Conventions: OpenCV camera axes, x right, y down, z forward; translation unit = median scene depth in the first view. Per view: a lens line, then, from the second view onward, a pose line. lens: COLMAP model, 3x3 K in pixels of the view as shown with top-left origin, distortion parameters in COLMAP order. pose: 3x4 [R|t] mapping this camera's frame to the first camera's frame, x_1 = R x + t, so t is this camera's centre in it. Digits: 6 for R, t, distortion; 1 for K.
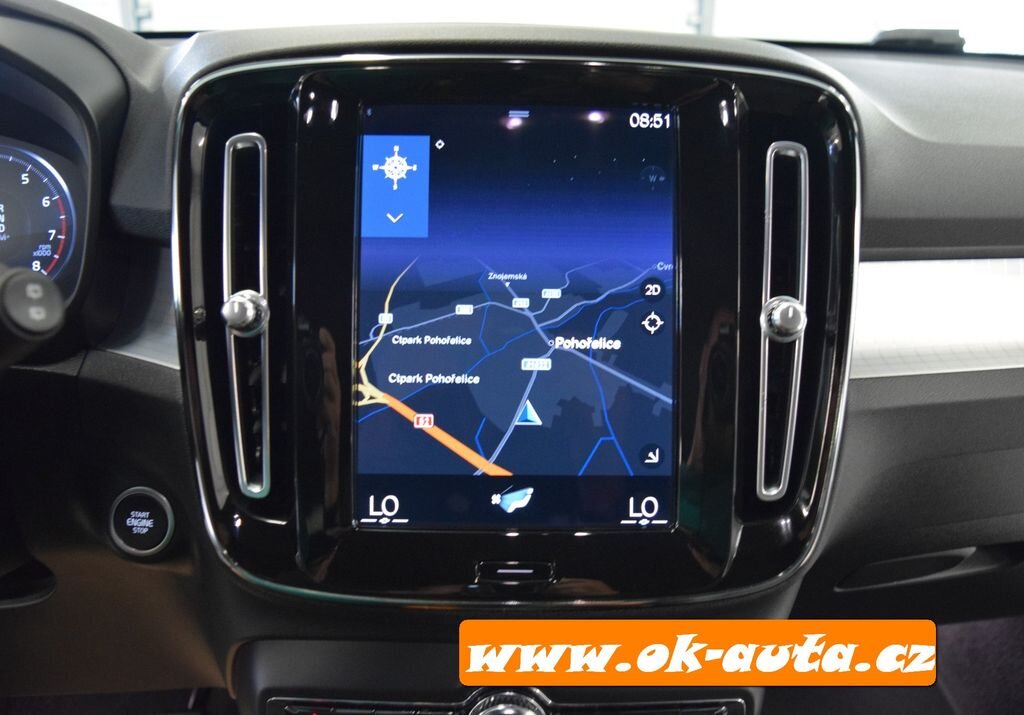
lens RADIAL K [[869.4, 0, 545.3], [0, 869.4, 355.6], [0, 0, 1]] dist [-0.096297, 0.005856]
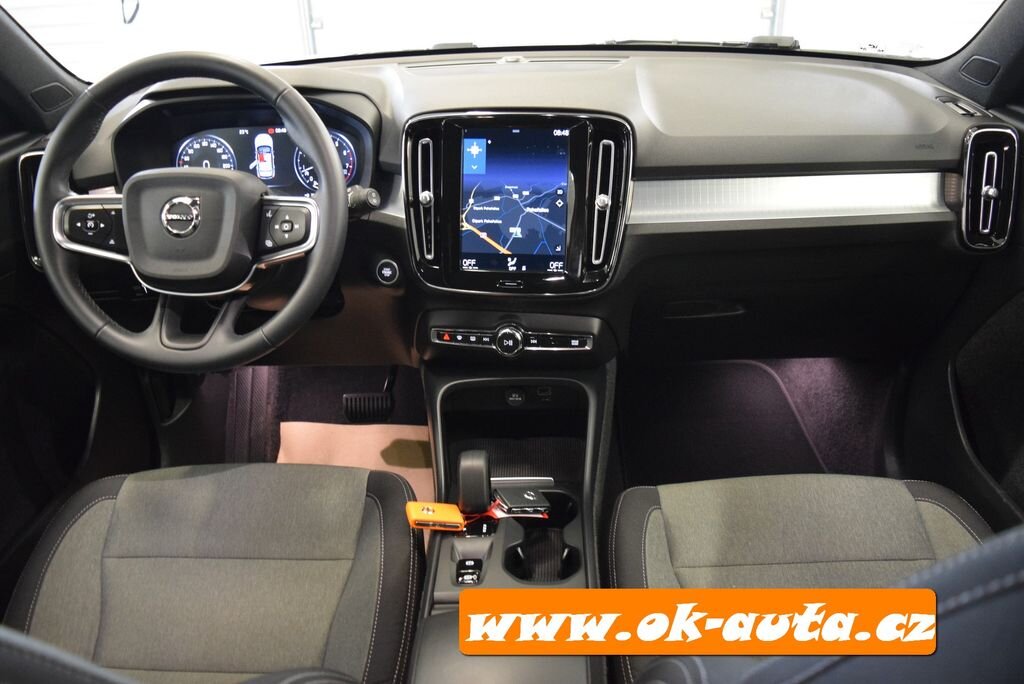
lens RADIAL K [[799.8, 0, 512.0], [0, 799.8, 342.0], [0, 0, 1]] dist [-0.088378, 0.009387]
pose [[0.984493, 0.037994, -0.171261, 0.450736], [-0.011308, 0.987978, 0.154181, 0.012400], [0.175061, -0.149854, 0.973087, -1.756962]]
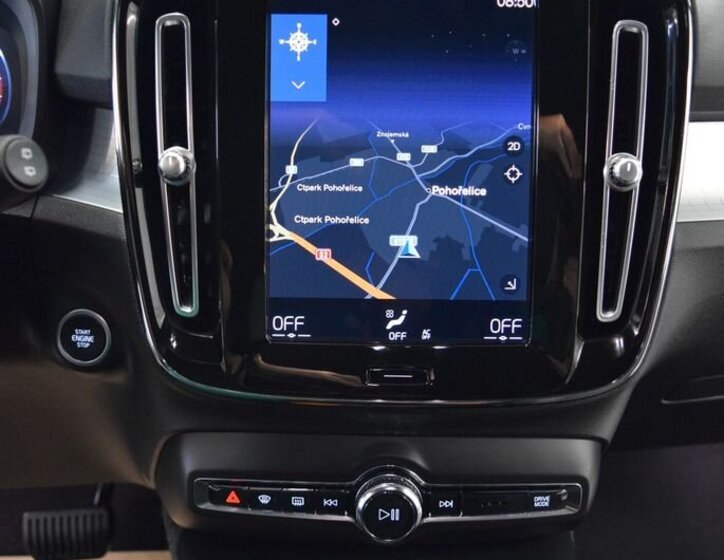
lens RADIAL K [[839.9, 0, 364.3], [0, 839.9, 289.2], [0, 0, 1]] dist [-0.102801, 0.041372]
pose [[0.999439, 0.006753, -0.032807, -0.043573], [-0.002821, 0.992955, 0.118457, -0.016047], [0.033376, -0.118298, 0.992417, -0.173647]]
